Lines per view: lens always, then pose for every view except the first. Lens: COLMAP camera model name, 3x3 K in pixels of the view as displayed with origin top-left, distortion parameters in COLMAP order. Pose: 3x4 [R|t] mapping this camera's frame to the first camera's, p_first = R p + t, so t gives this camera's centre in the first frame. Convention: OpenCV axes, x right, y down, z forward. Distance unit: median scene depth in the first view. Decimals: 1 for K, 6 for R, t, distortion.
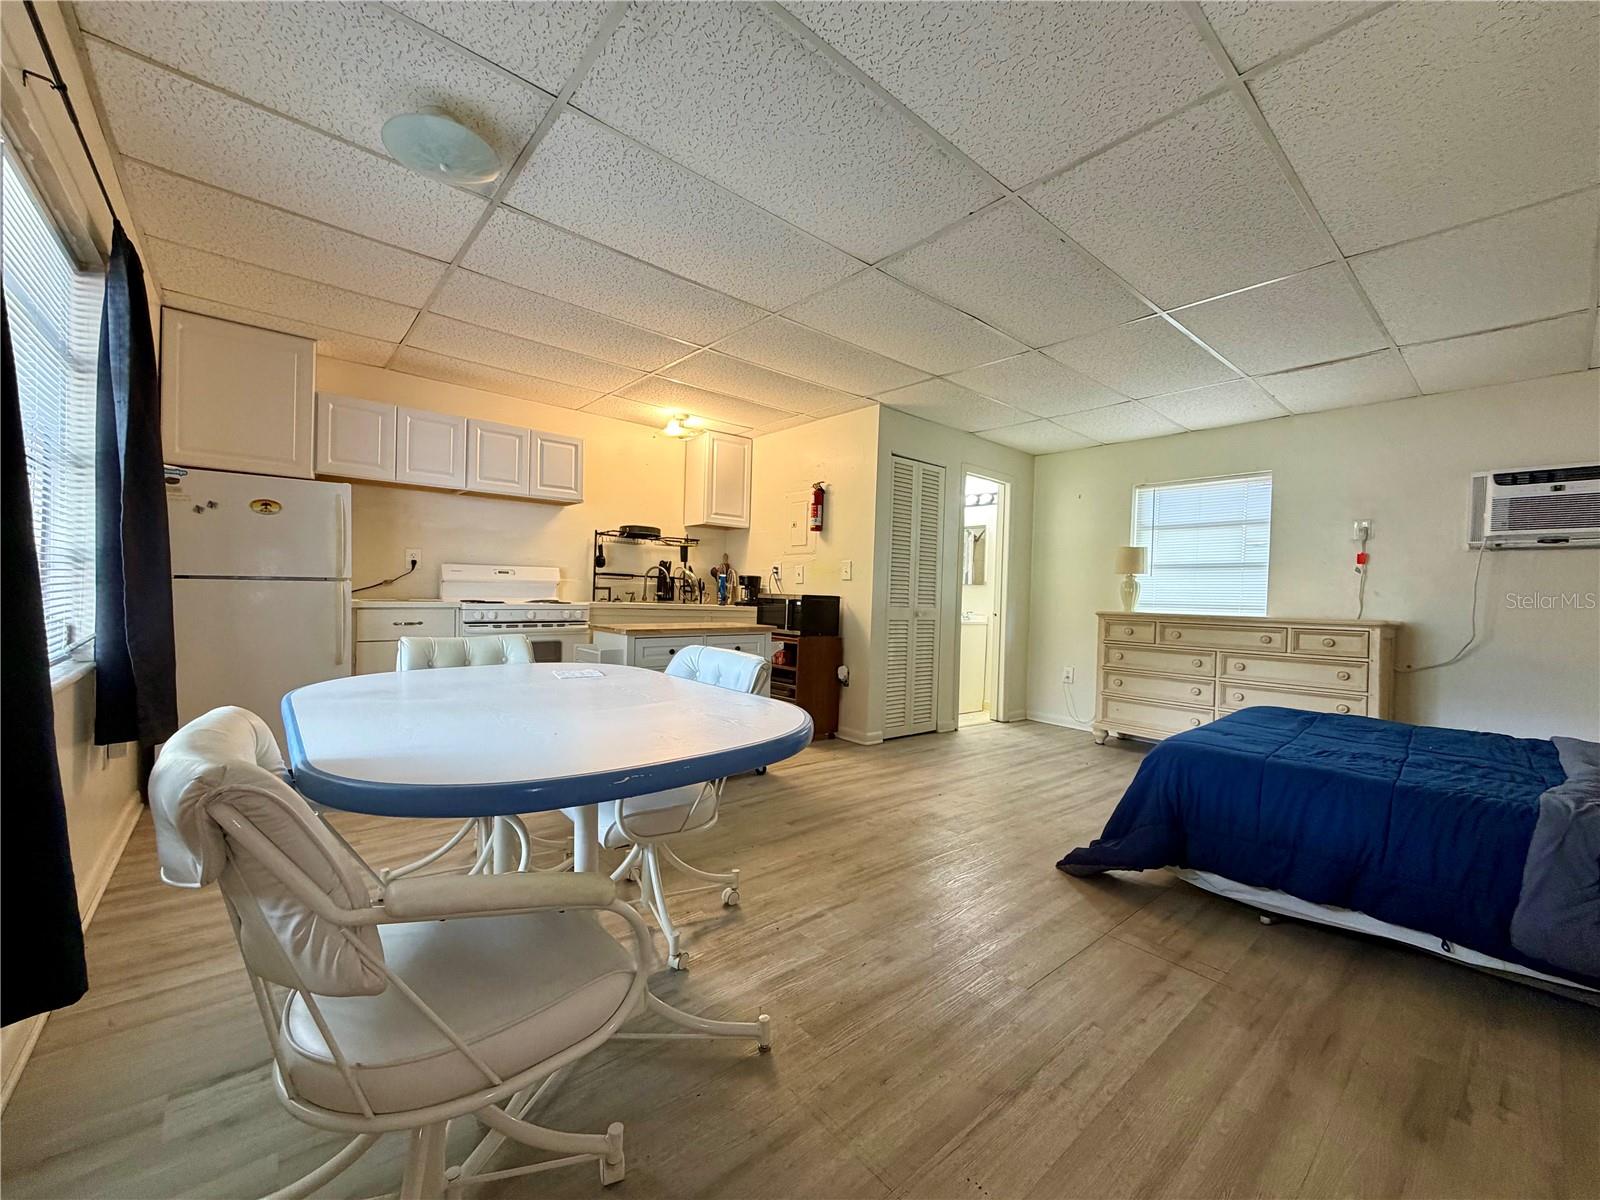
lens RADIAL K [[639.9, 0, 794.7], [0, 639.9, 600.3], [0, 0, 1]] dist [-0.001359, -0.000187]
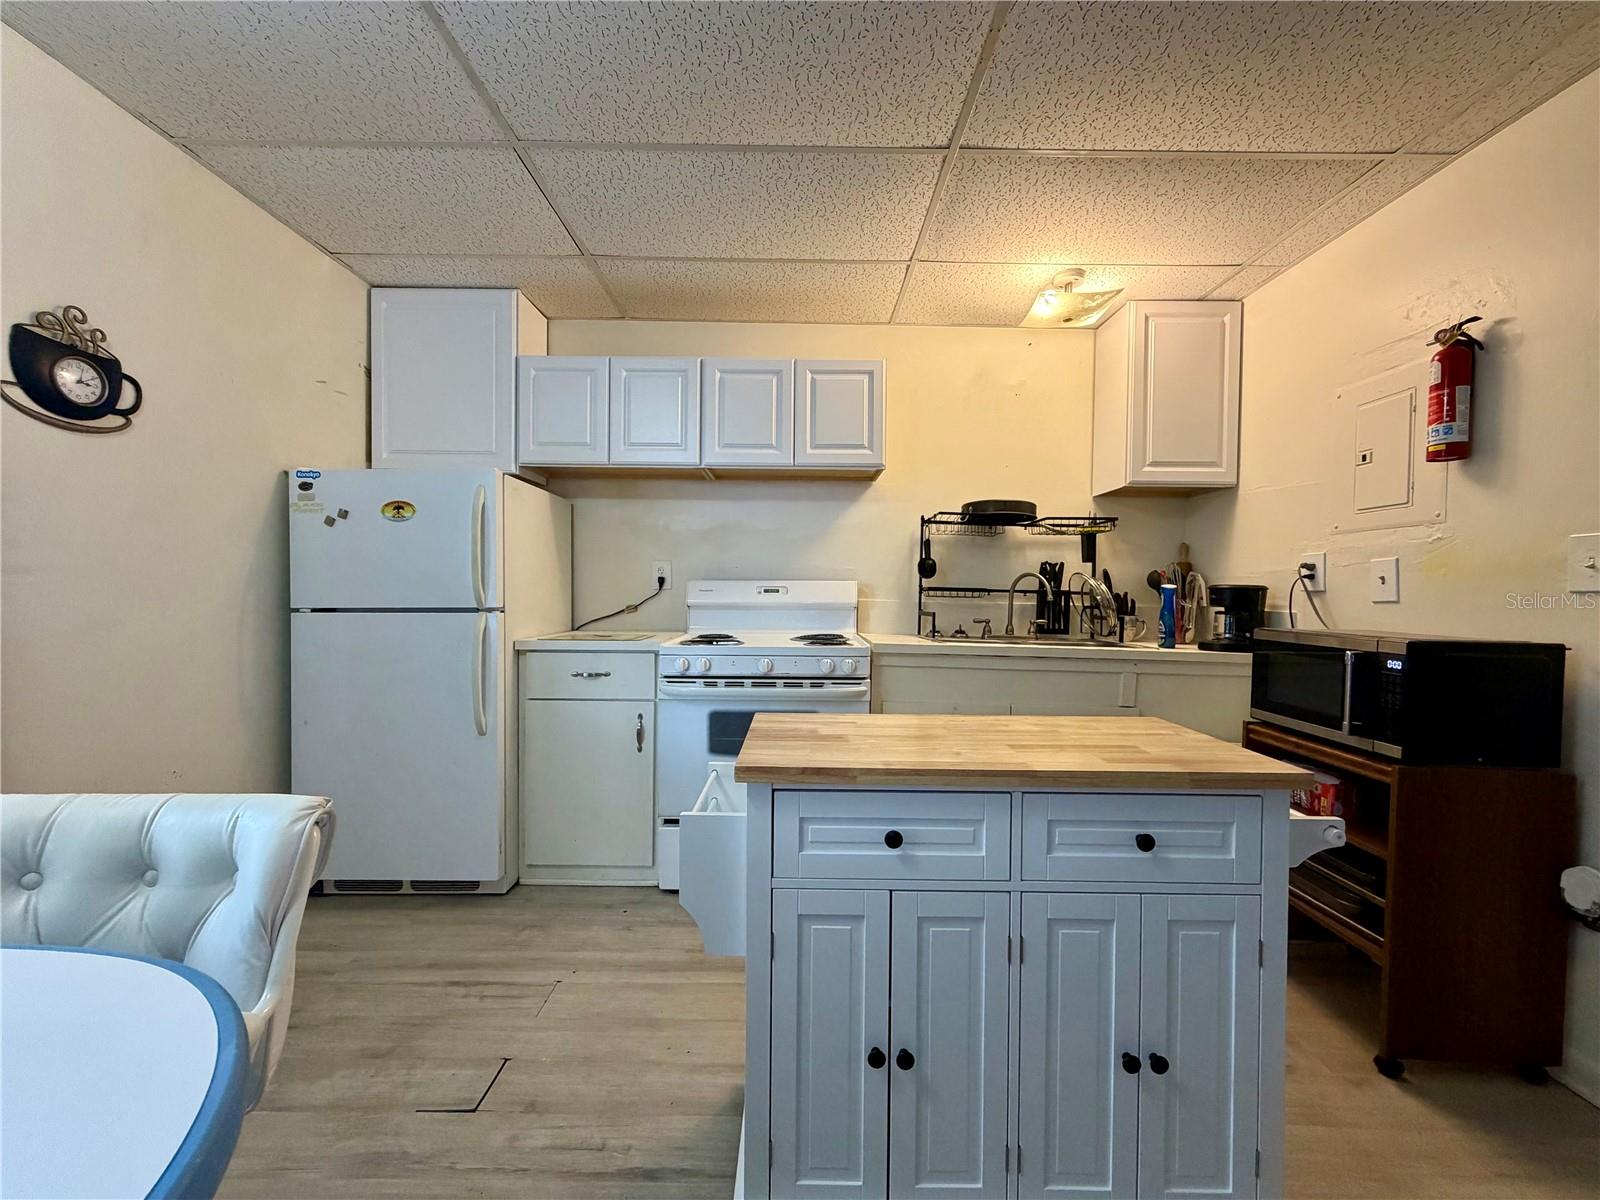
lens RADIAL K [[639.9, 0, 794.7], [0, 639.9, 600.3], [0, 0, 1]] dist [-0.001359, -0.000187]
pose [[0.759363, -0.009552, -0.650597, -0.012743], [0.000352, 0.999898, -0.014269, -0.021874], [0.650667, 0.010606, 0.759289, 0.459031]]
